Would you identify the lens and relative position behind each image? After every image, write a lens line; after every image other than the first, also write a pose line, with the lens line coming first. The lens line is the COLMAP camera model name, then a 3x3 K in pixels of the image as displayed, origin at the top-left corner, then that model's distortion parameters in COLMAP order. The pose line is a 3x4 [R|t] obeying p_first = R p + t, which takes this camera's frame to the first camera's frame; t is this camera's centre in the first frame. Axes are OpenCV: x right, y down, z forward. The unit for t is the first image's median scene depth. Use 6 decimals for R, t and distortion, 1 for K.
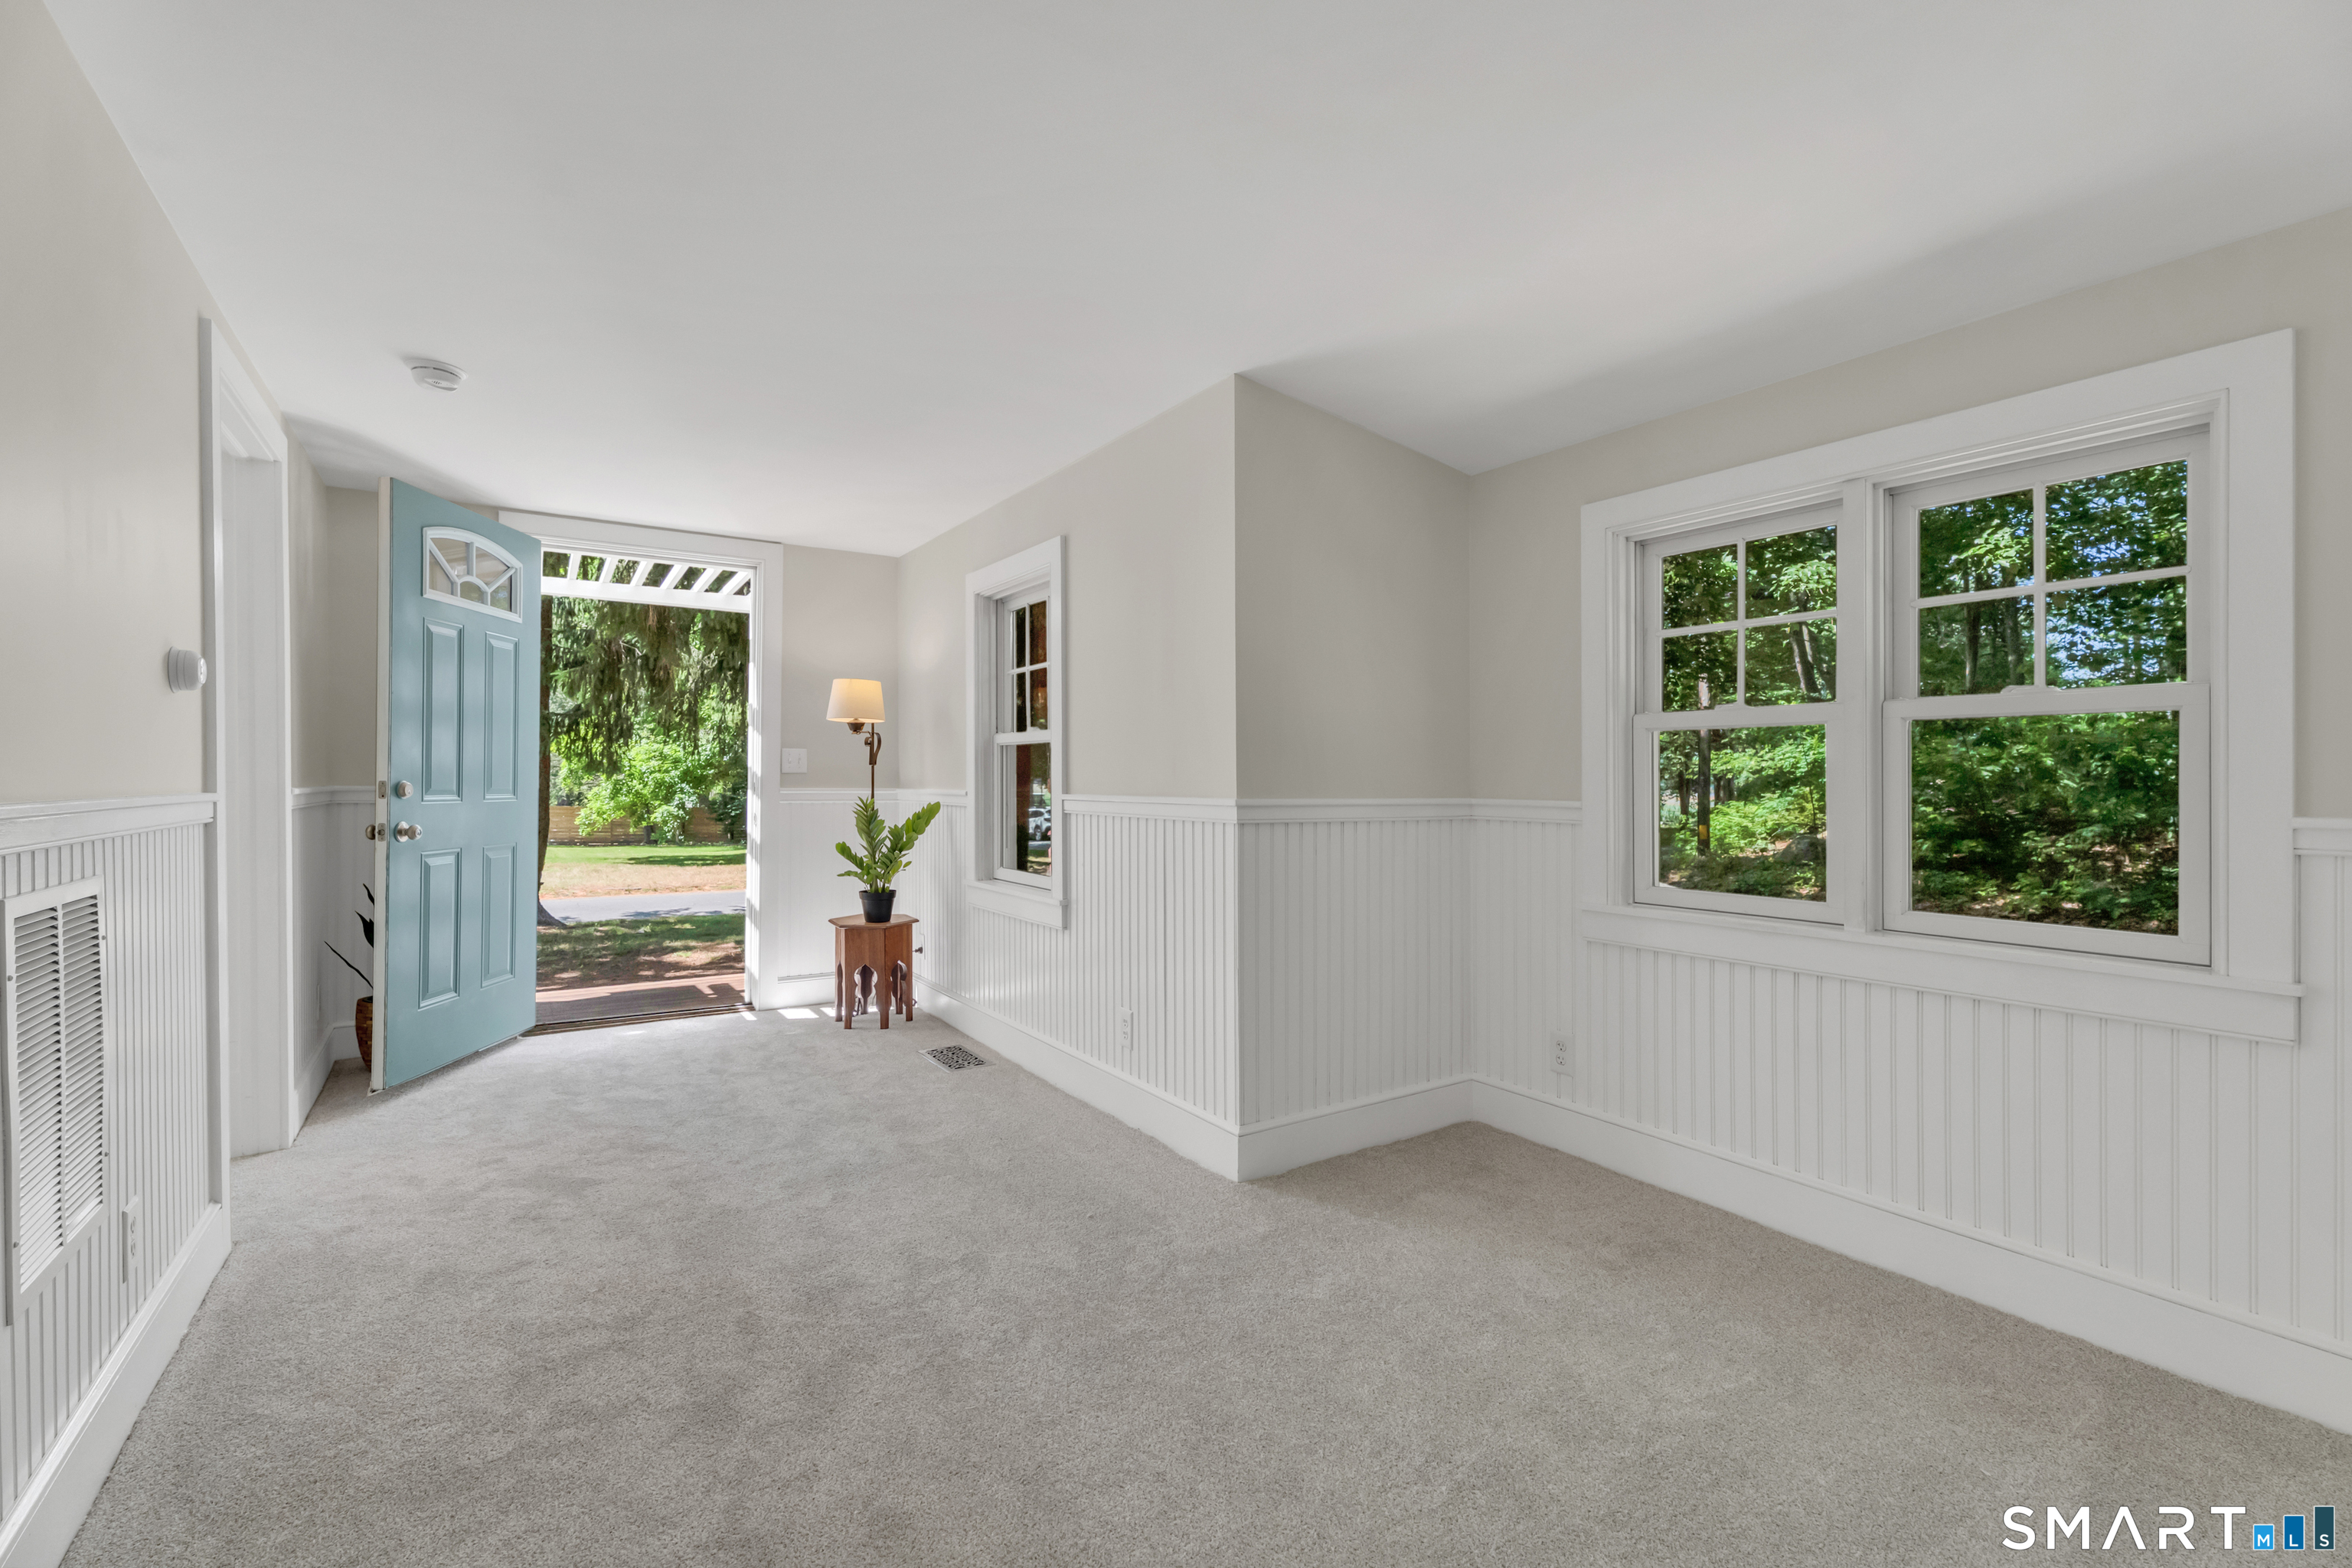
lens RADIAL K [[1033.7, 0, 1152.5], [0, 1033.7, 785.9], [0, 0, 1]] dist [-0.001288, -0.000180]
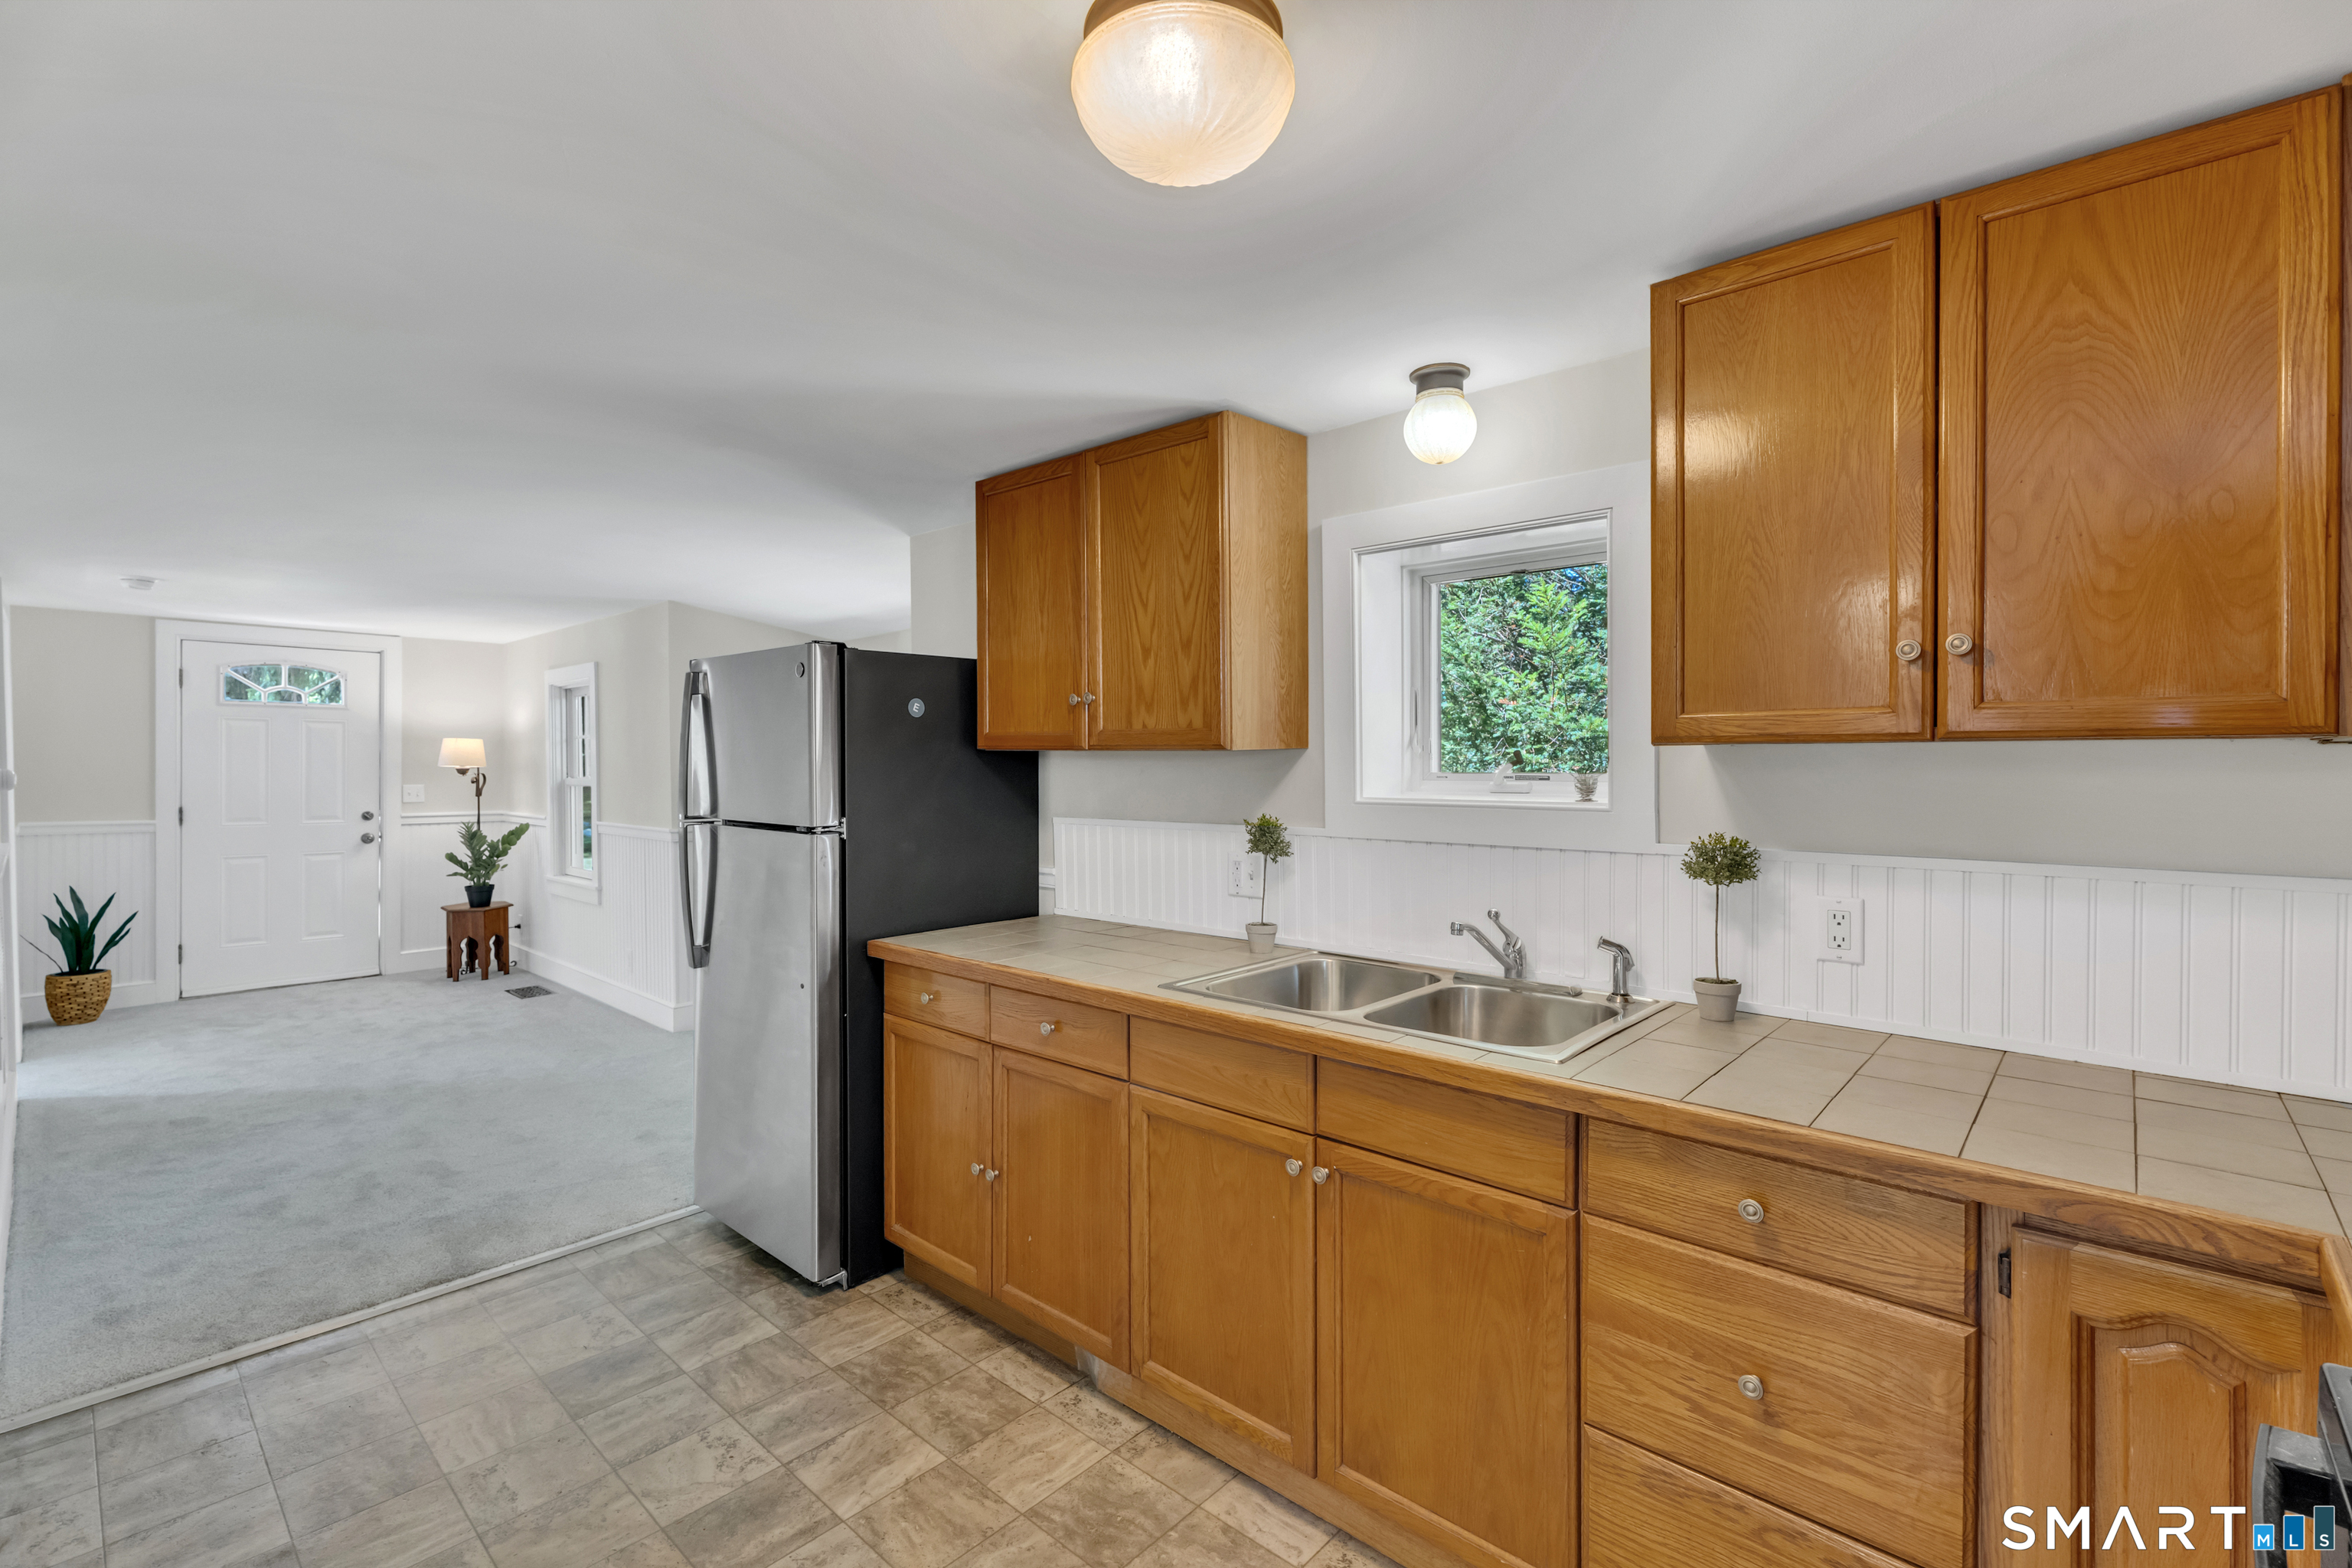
lens RADIAL K [[1033.7, 0, 1188.2], [0, 1033.7, 768.6], [0, 0, 1]] dist [-0.001288, -0.000180]
pose [[0.961656, -0.004140, 0.274228, 0.431665], [0.004147, 0.999991, 0.000555, -0.086823], [-0.274227, 0.000603, 0.961665, -0.978253]]
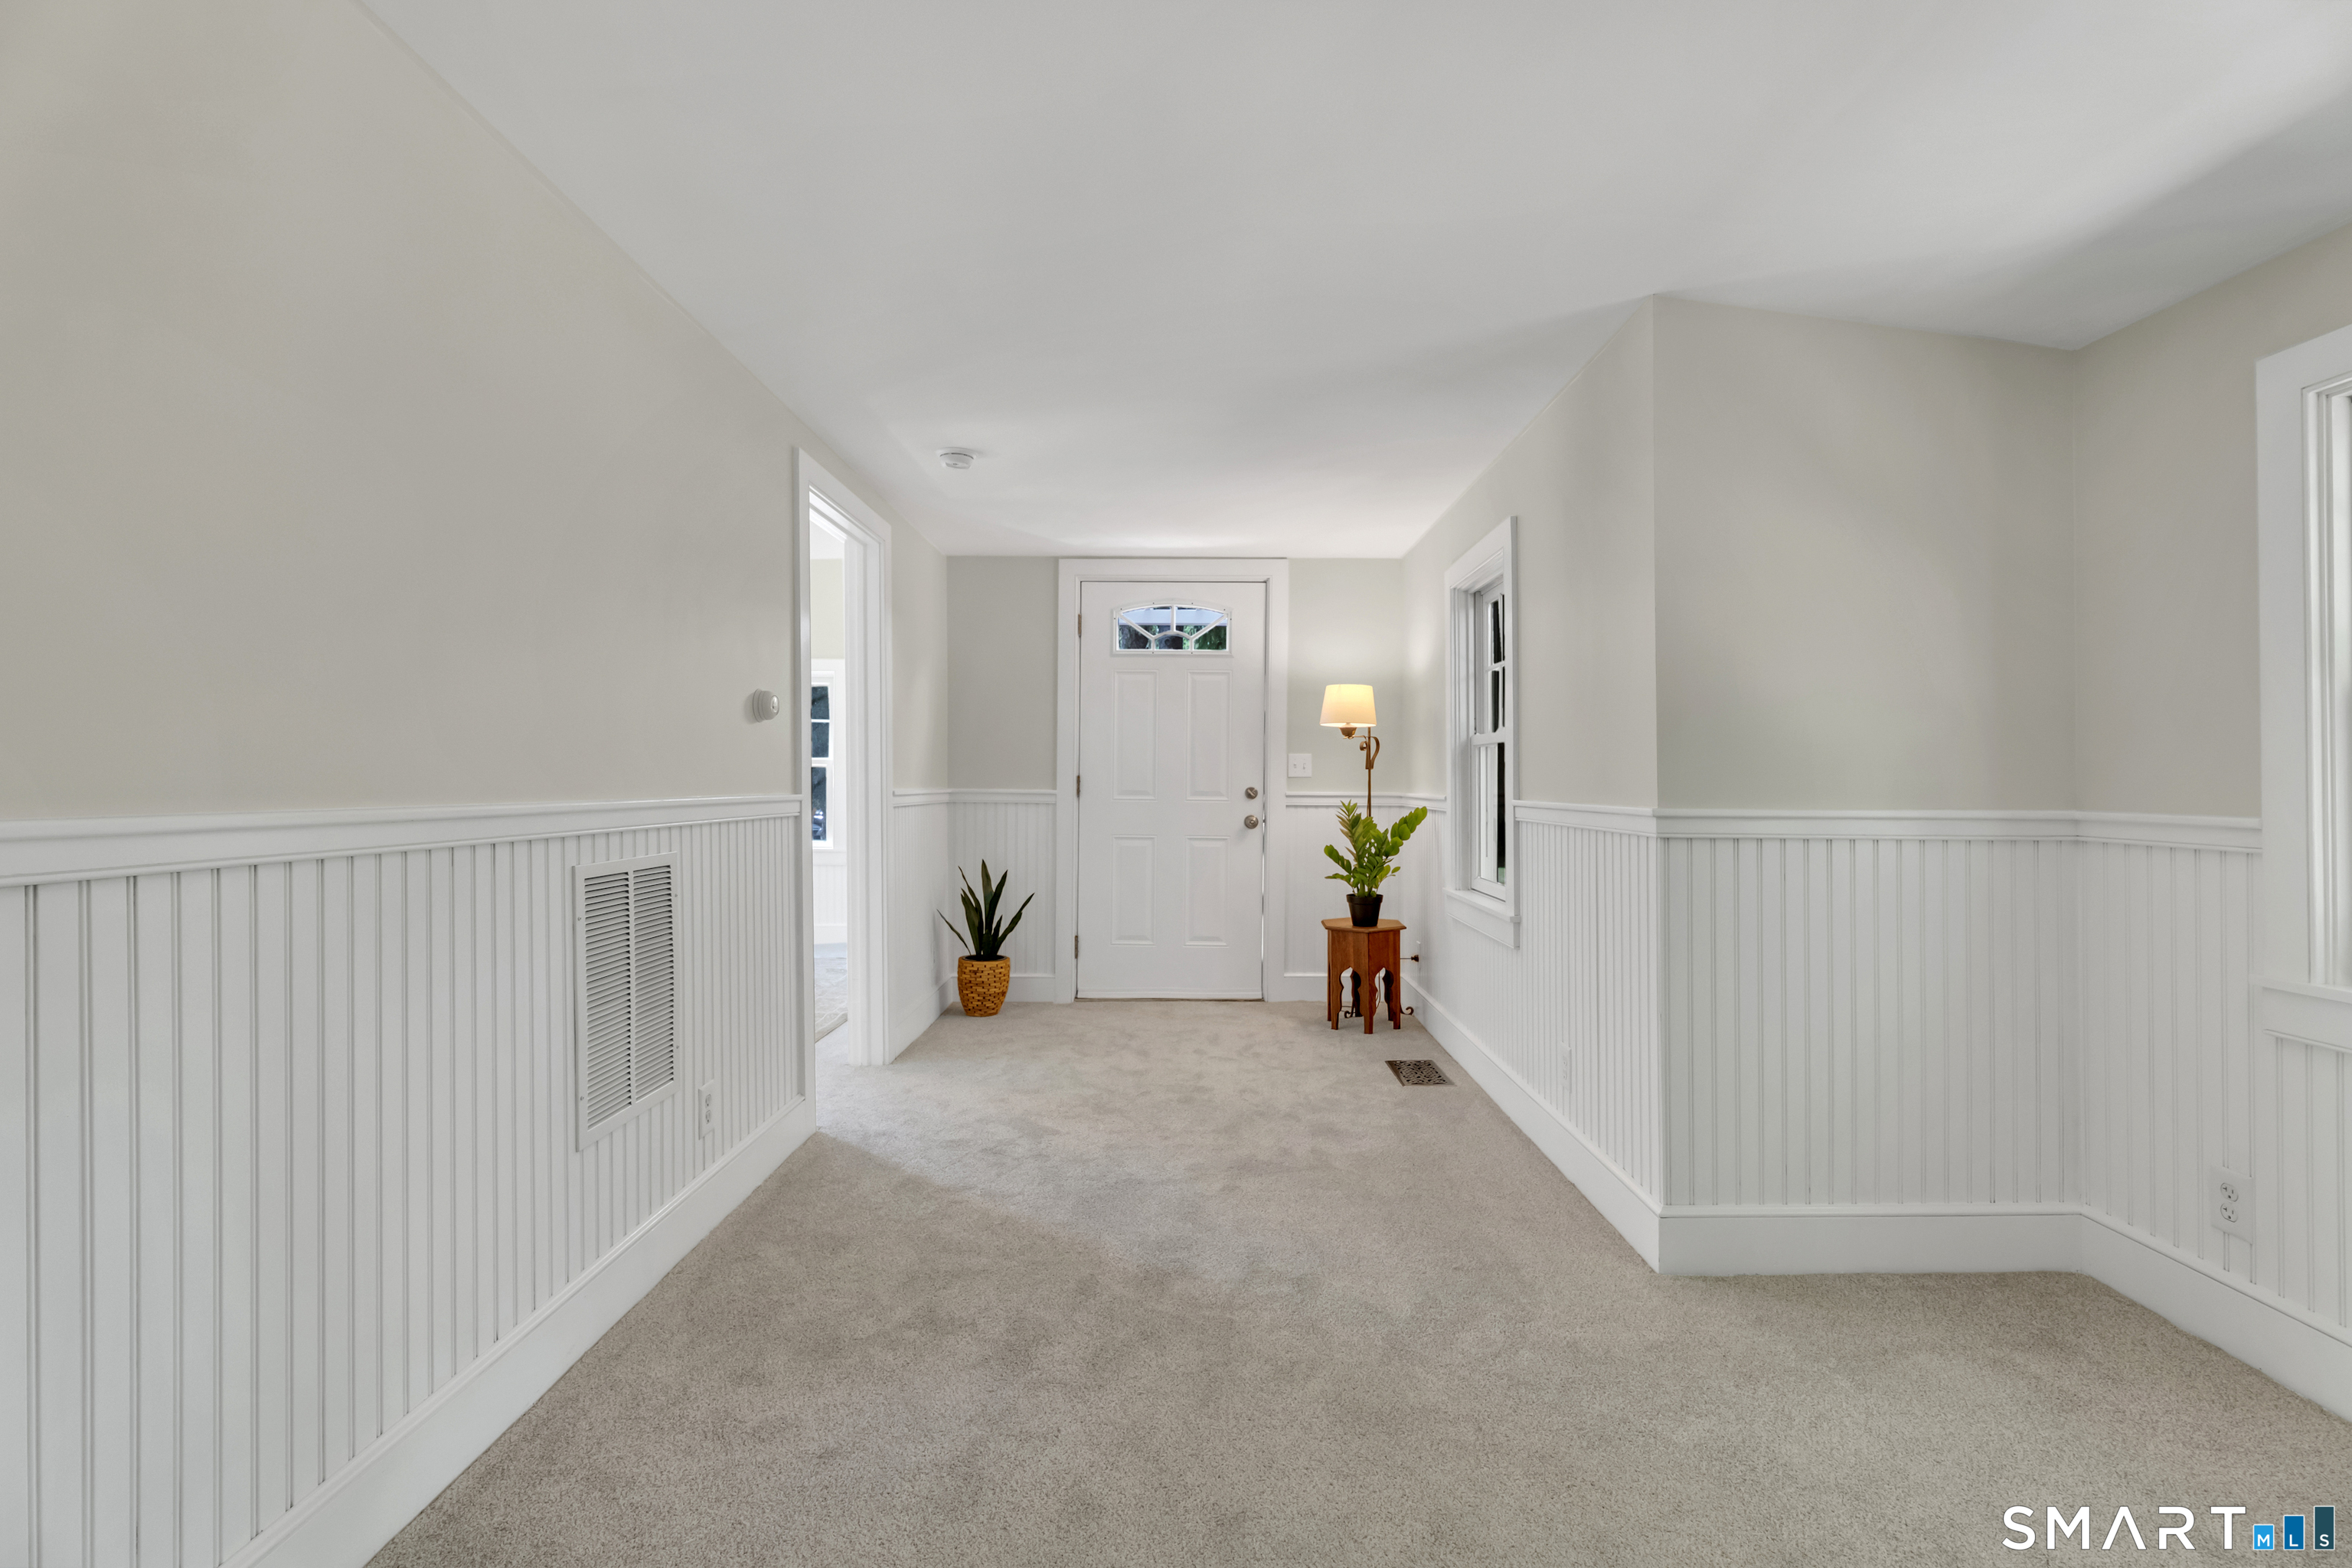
lens RADIAL K [[1033.7, 0, 1187.9], [0, 1033.7, 786.4], [0, 0, 1]] dist [-0.001288, -0.000180]
pose [[0.841911, 0.001260, -0.539615, 0.193183], [-0.002807, 0.999994, -0.002044, -0.001617], [0.539610, 0.003236, 0.841909, 0.094633]]
